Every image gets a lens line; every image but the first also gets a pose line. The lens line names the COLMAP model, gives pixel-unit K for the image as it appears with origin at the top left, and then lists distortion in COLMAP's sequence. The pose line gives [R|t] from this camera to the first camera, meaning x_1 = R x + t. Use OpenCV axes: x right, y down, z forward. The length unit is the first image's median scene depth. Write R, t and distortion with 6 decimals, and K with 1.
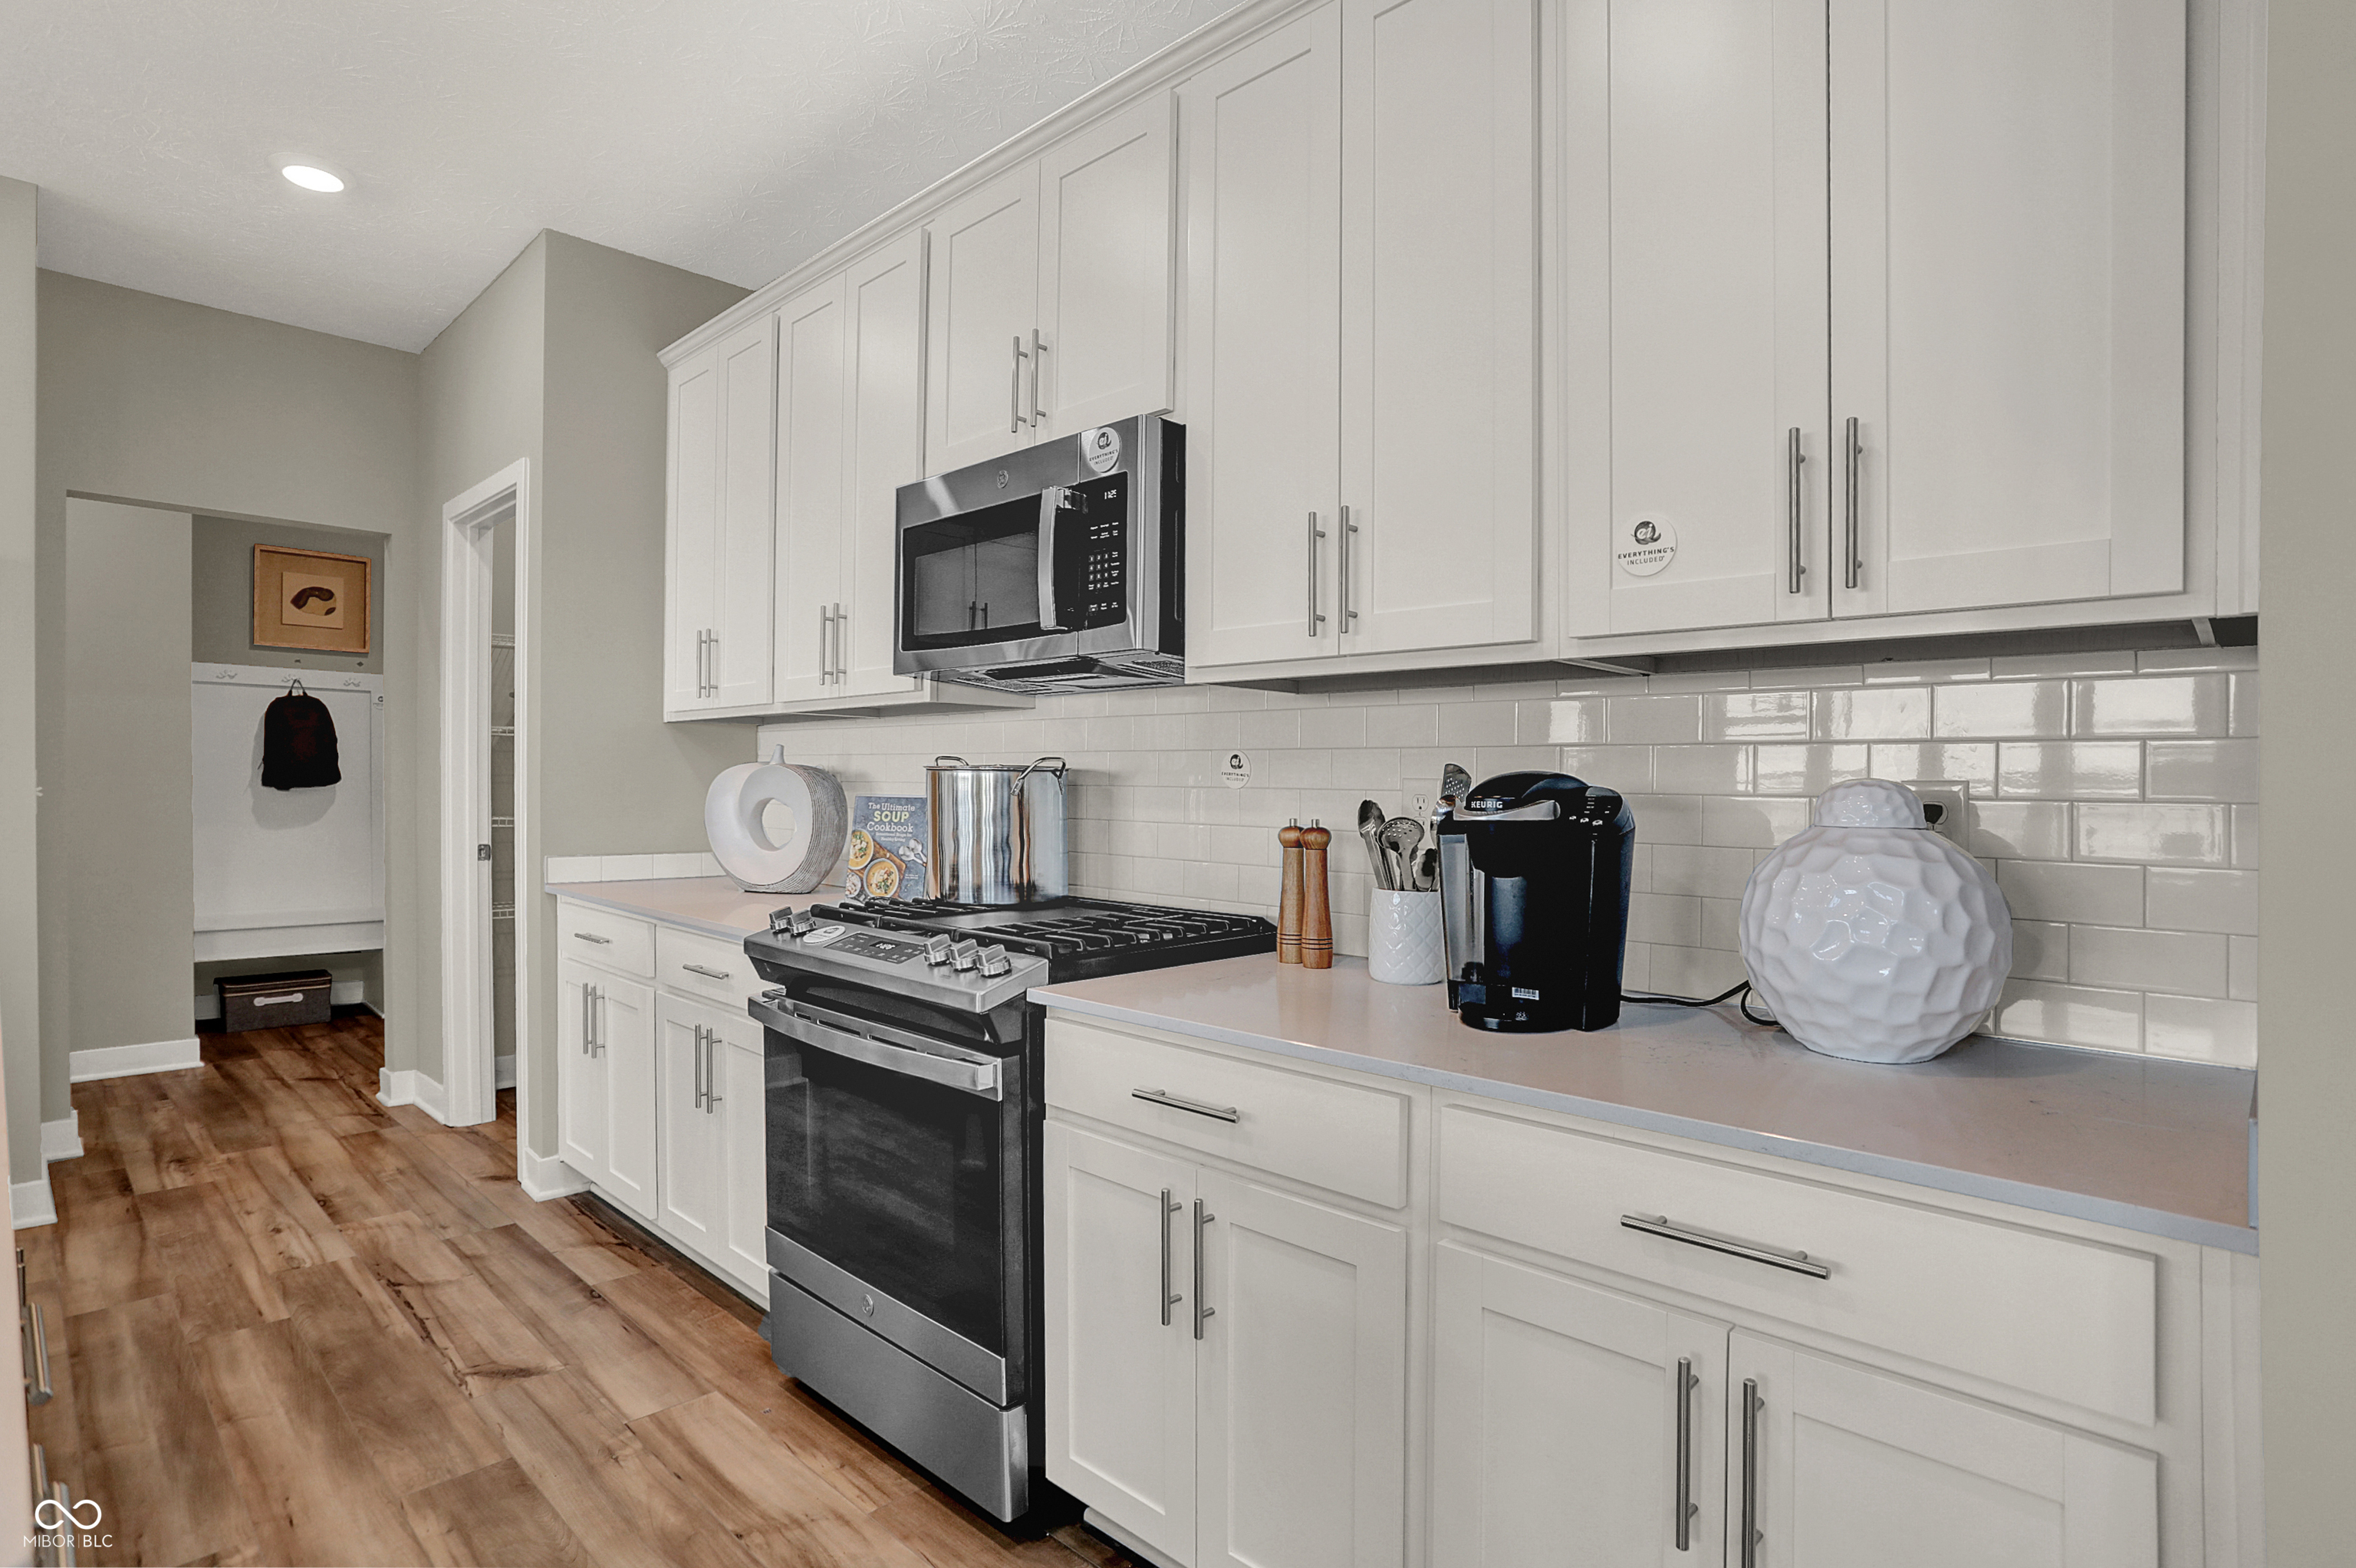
lens RADIAL K [[1154.2, 0, 1199.3], [0, 1154.2, 815.0], [0, 0, 1]] dist [-0.063891, 0.020171]
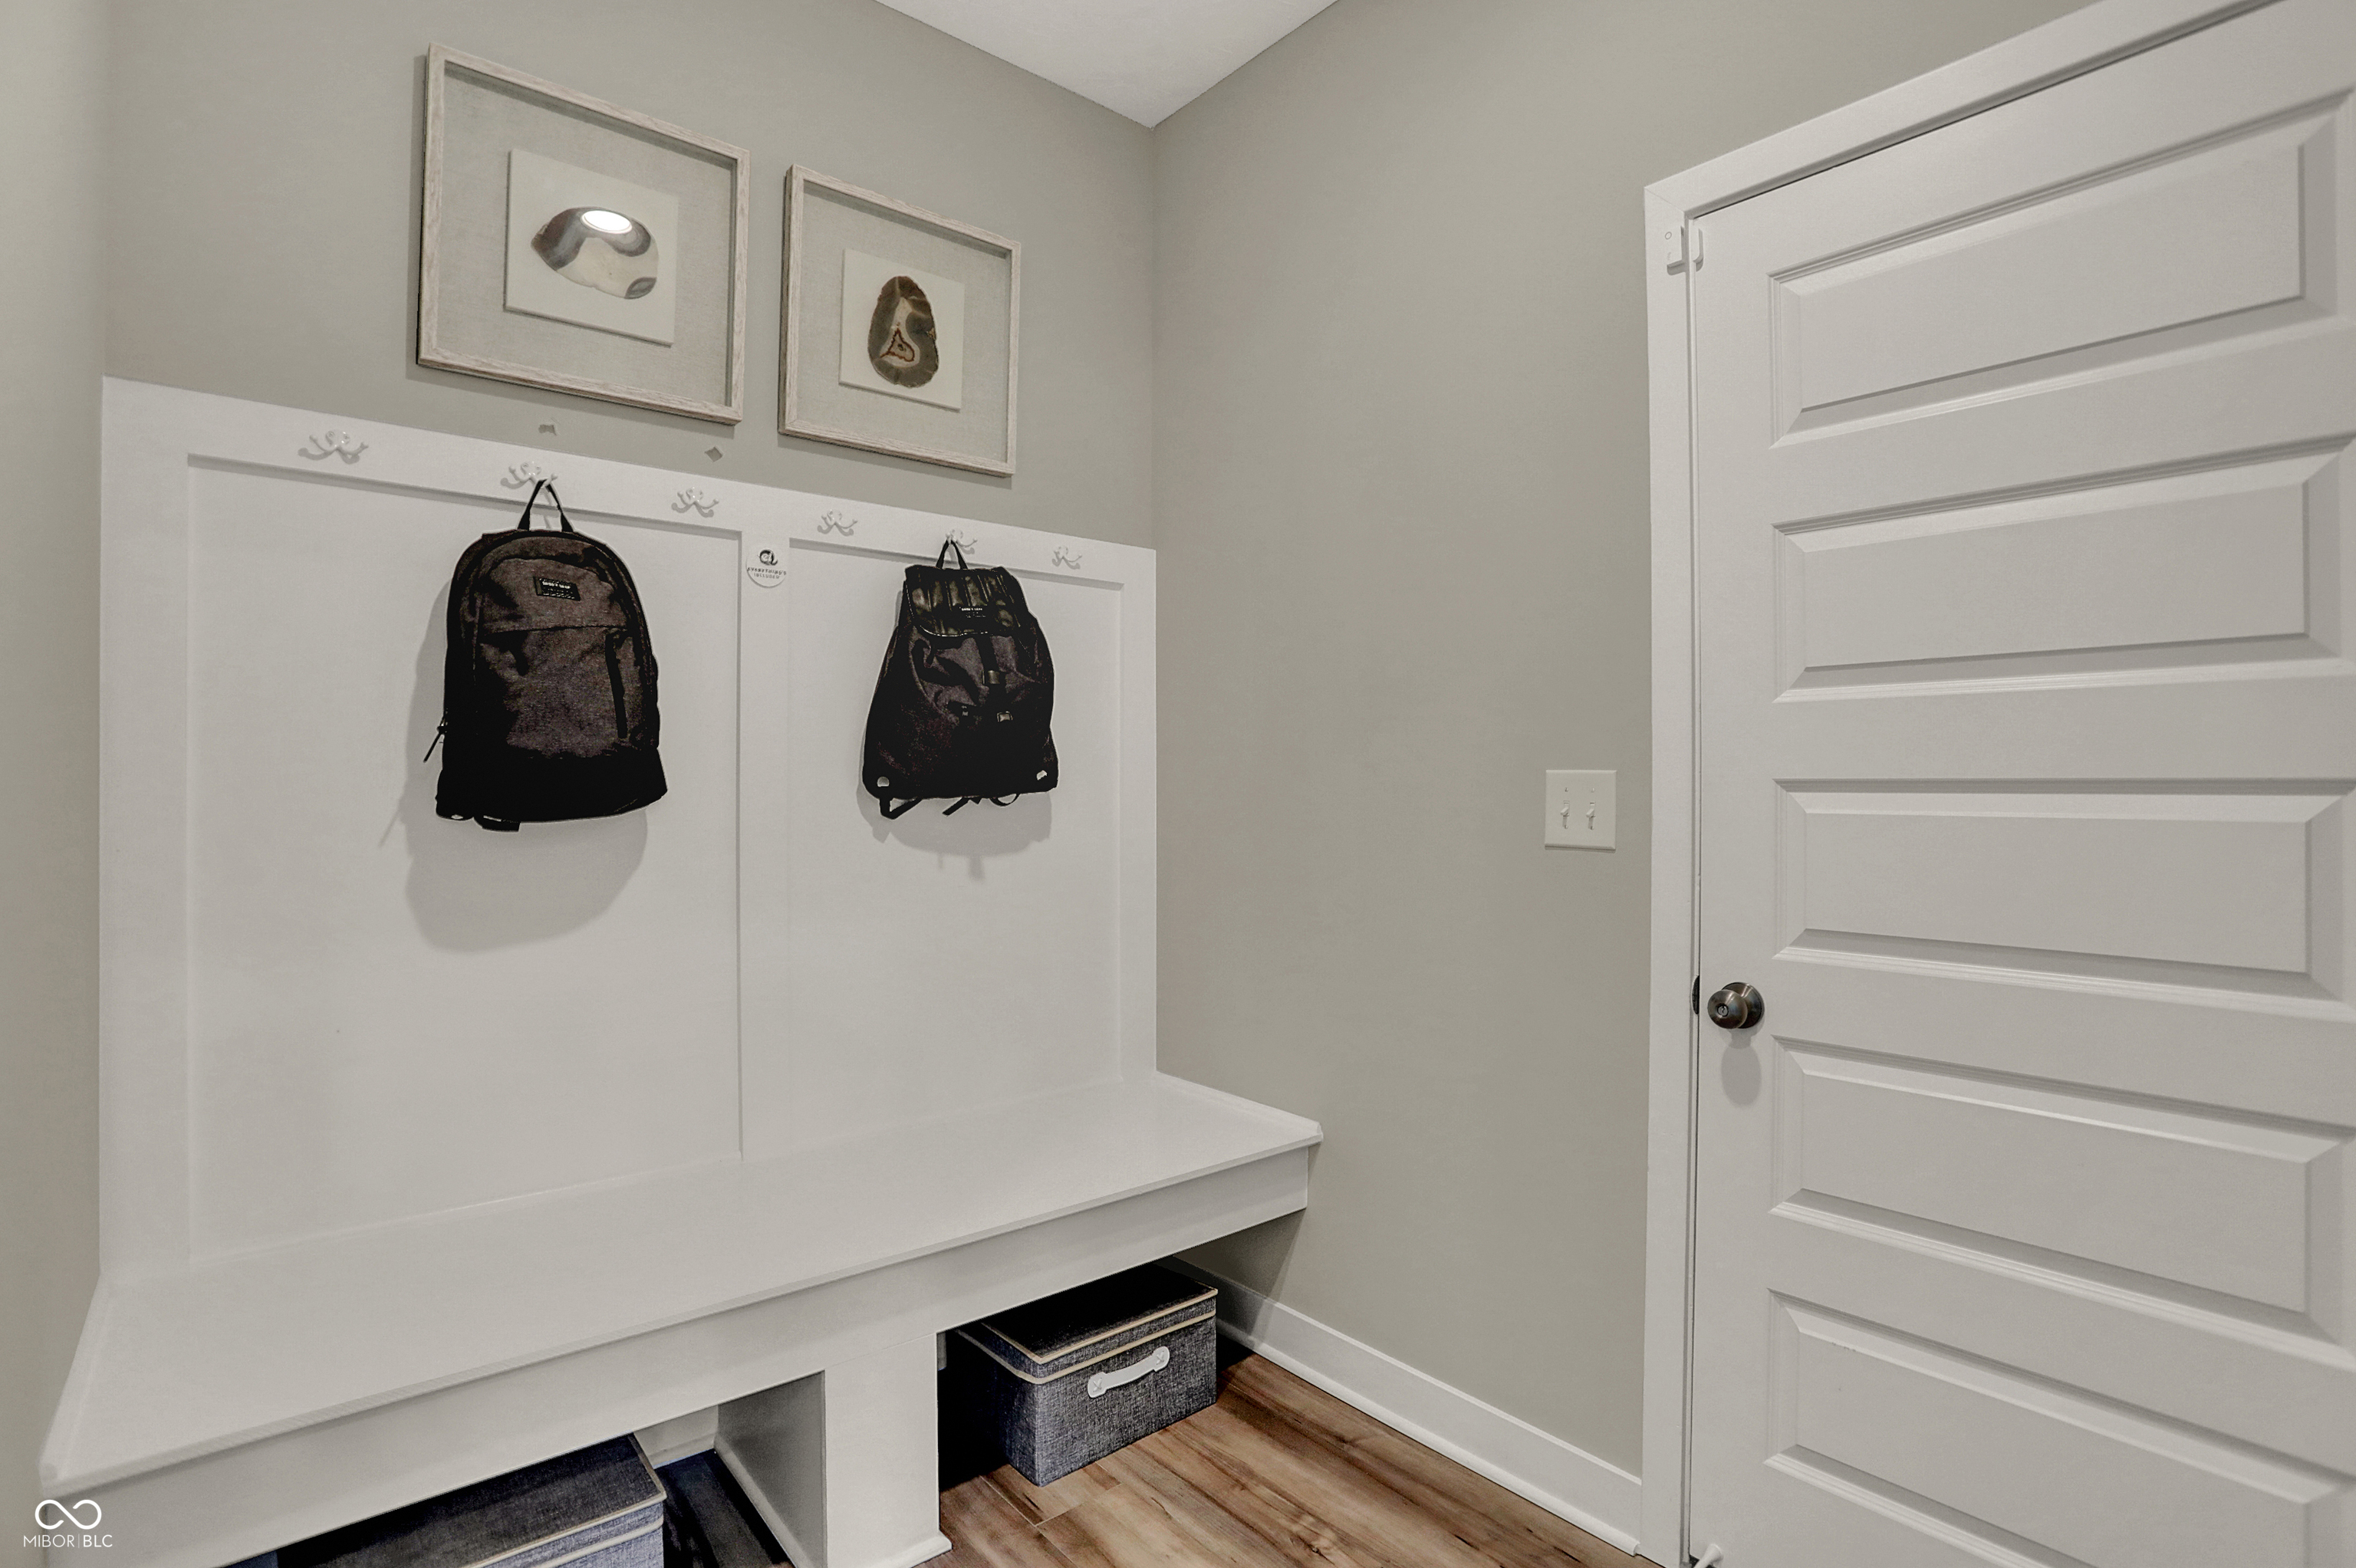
lens RADIAL K [[1154.2, 0, 1188.8], [0, 1154.2, 798.0], [0, 0, 1]] dist [-0.063891, 0.020171]
pose [[0.993492, -0.009636, -0.113494, -1.321879], [0.006192, 0.999511, -0.030665, -0.044909], [0.113734, 0.029763, 0.993065, 1.574934]]
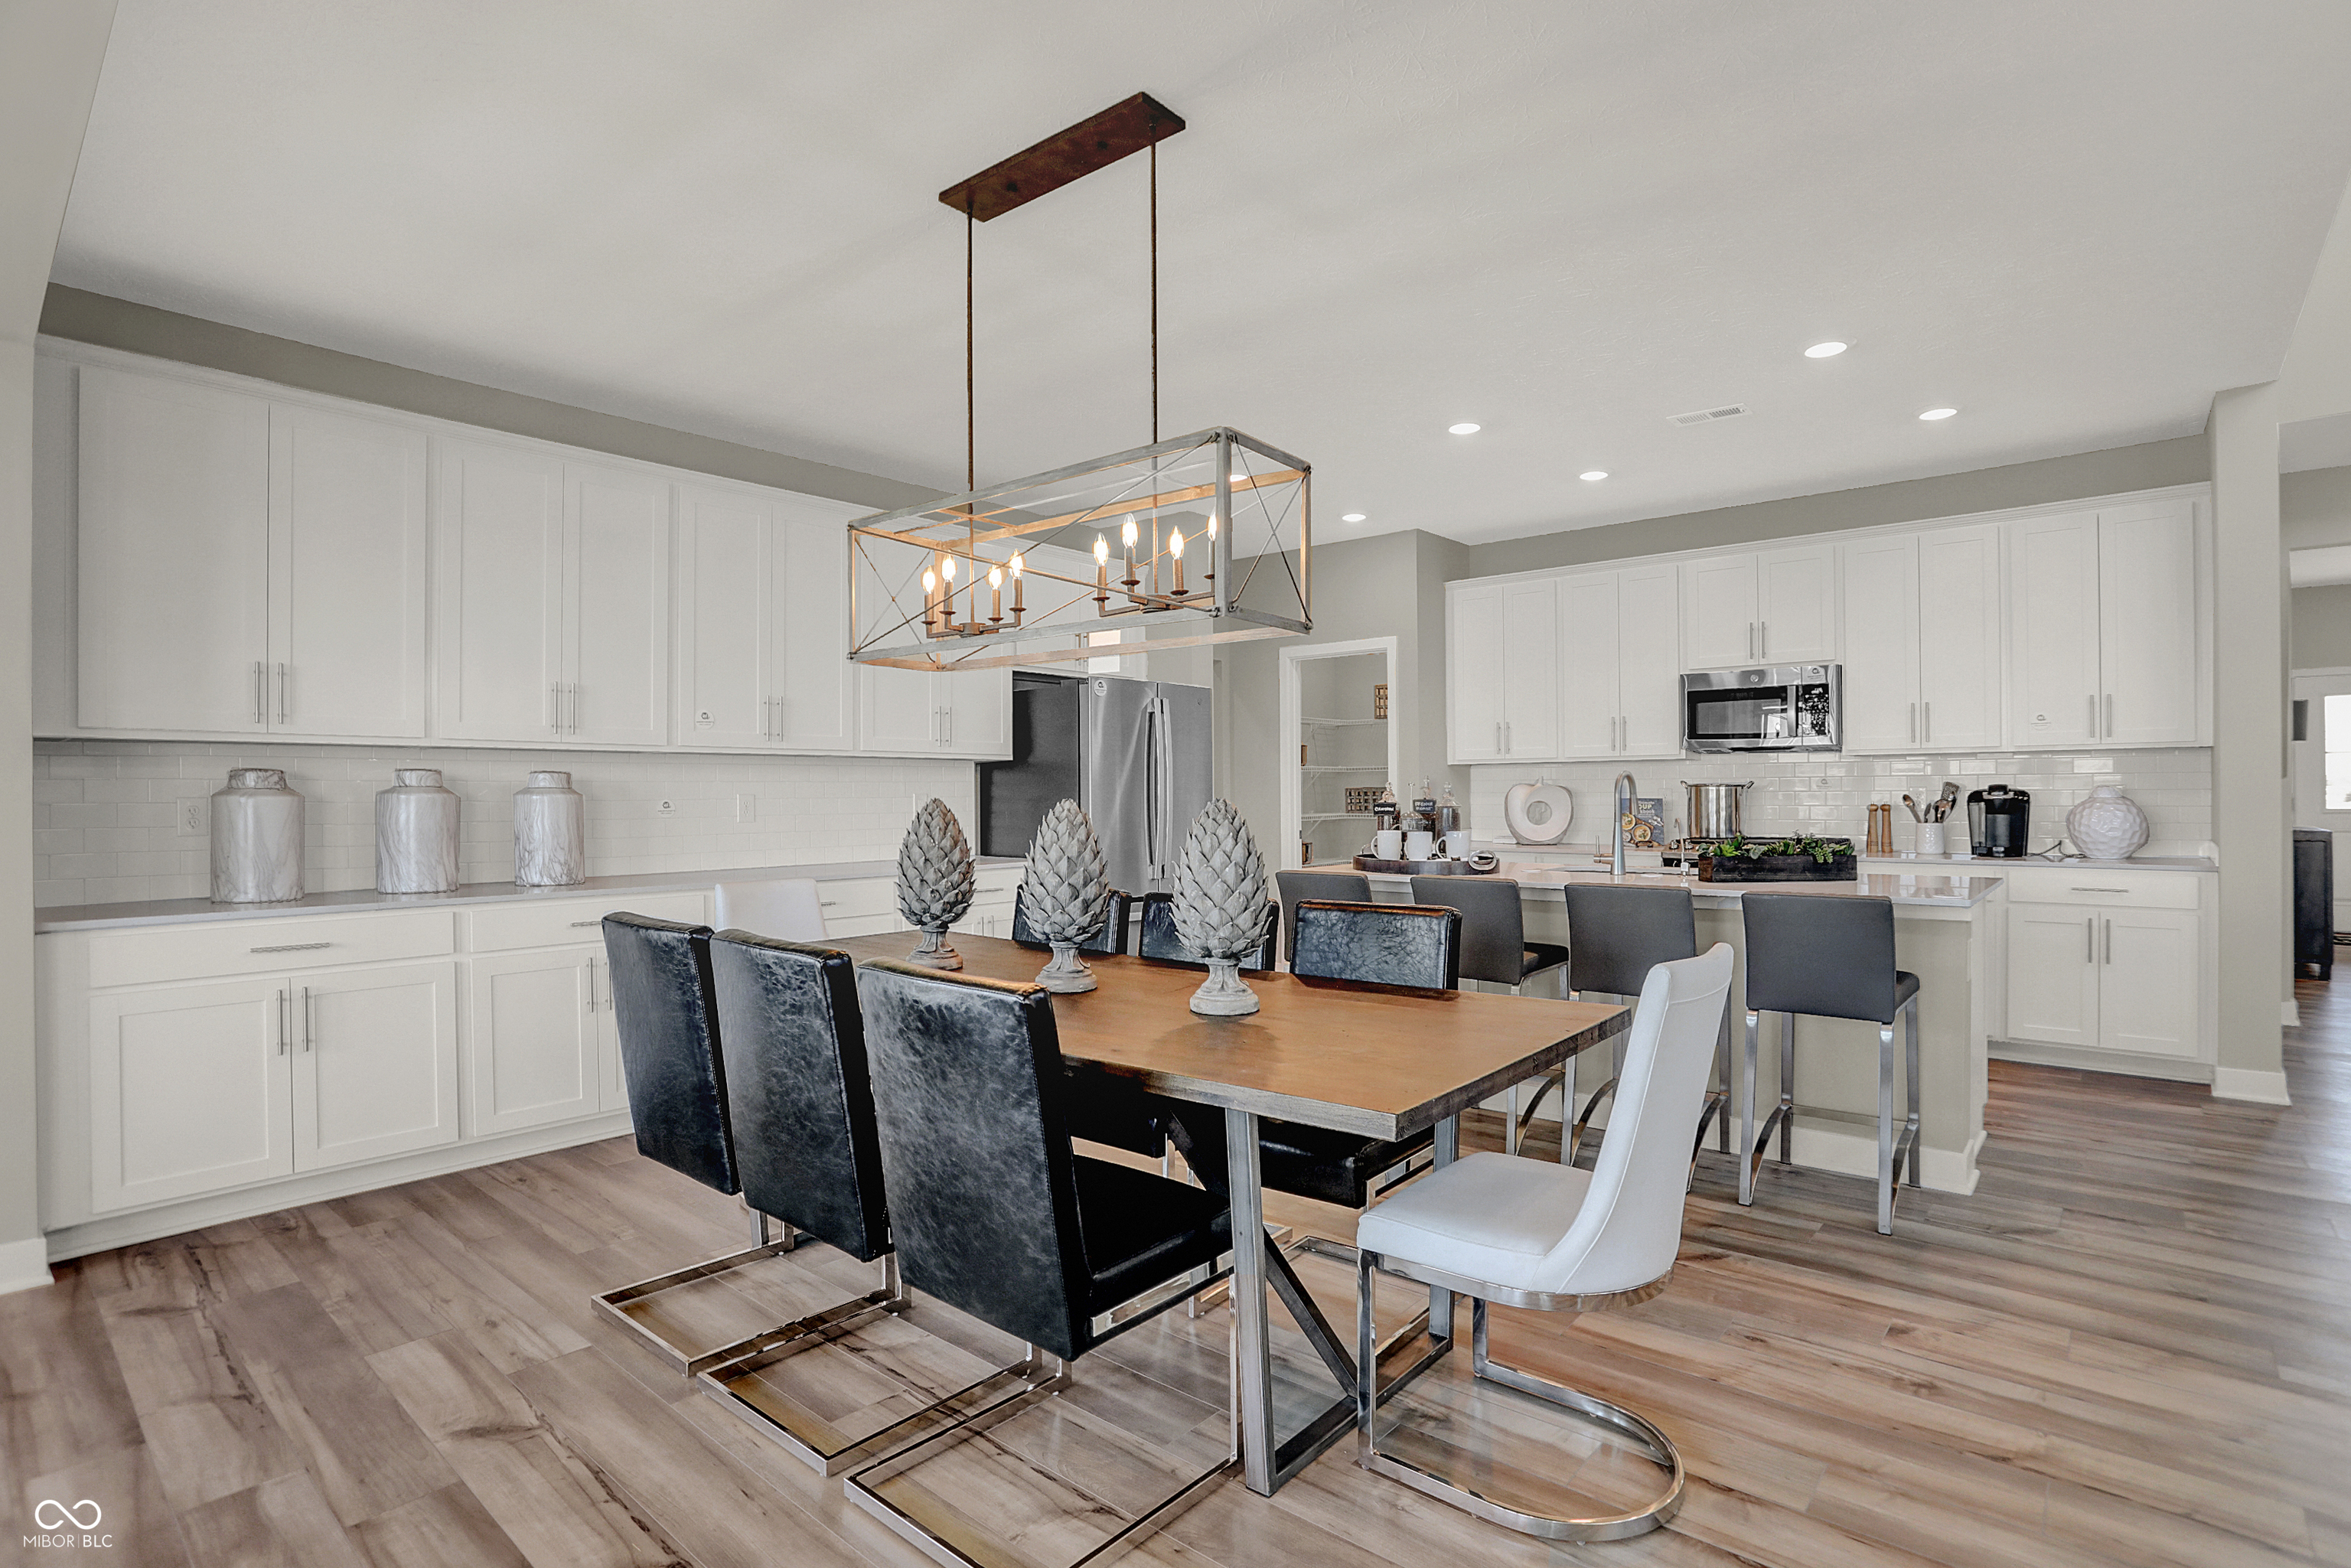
lens RADIAL K [[1151.9, 0, 1174.6], [0, 1151.9, 809.4], [0, 0, 1]] dist [-0.063891, 0.020171]
pose [[0.999252, -0.021273, 0.032300, -1.464856], [0.021725, 0.999670, -0.013689, 0.018769], [-0.031998, 0.014380, 0.999384, -1.448098]]
